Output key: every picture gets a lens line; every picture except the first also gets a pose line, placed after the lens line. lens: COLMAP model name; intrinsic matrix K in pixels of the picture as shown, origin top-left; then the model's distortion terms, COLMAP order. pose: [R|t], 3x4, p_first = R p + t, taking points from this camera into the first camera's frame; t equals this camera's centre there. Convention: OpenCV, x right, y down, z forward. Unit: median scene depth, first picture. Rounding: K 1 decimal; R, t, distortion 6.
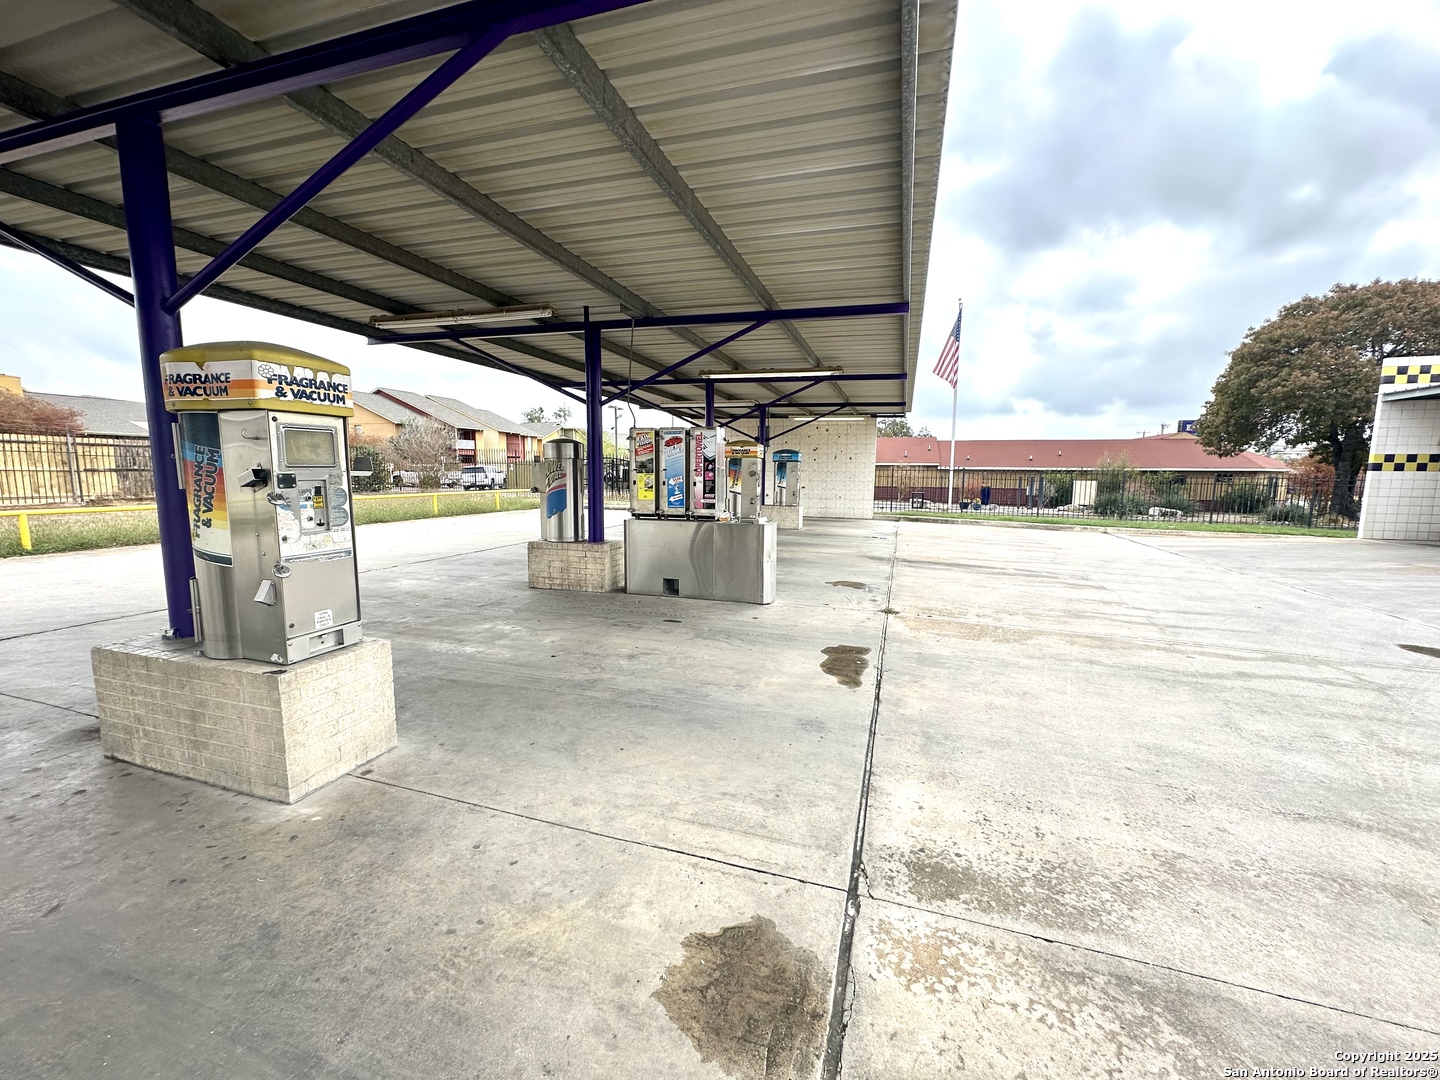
lens RADIAL K [[576.5, 0, 716.0], [0, 576.5, 538.7], [0, 0, 1]] dist [-0.002573, -0.000102]
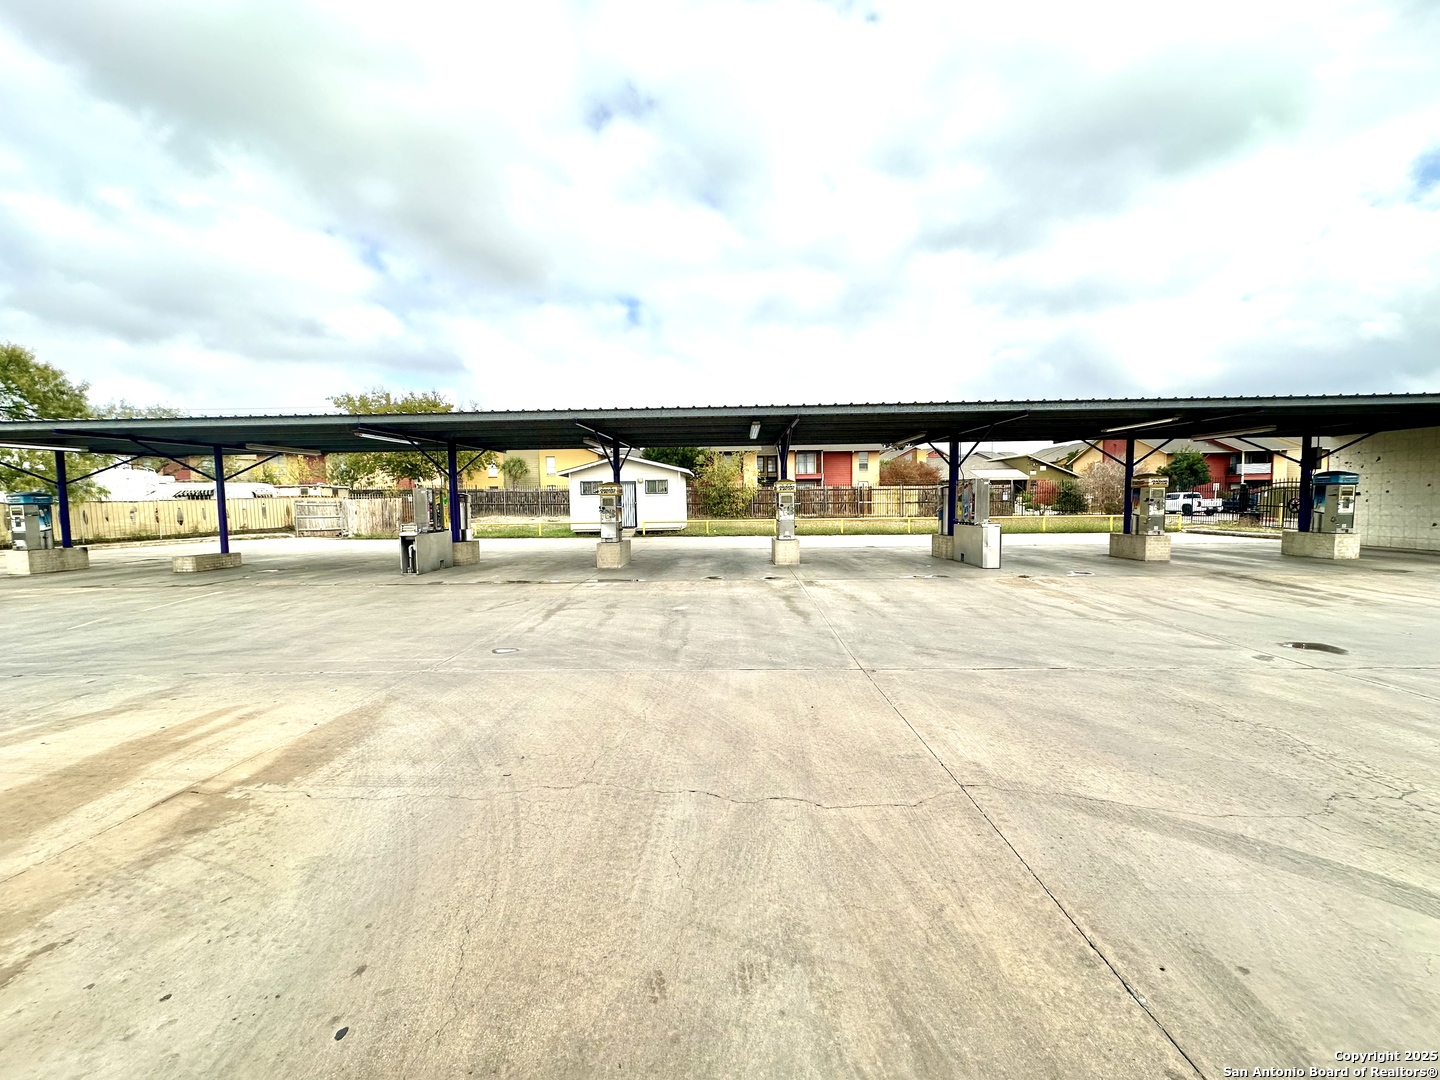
lens RADIAL K [[574.6, 0, 720.6], [0, 574.6, 539.5], [0, 0, 1]] dist [-0.001505, 0.000684]
pose [[0.277279, 0.050069, -0.959484, 0.657839], [-0.096803, 0.995015, 0.023948, 0.022923], [0.955900, 0.086241, 0.280744, -0.161818]]
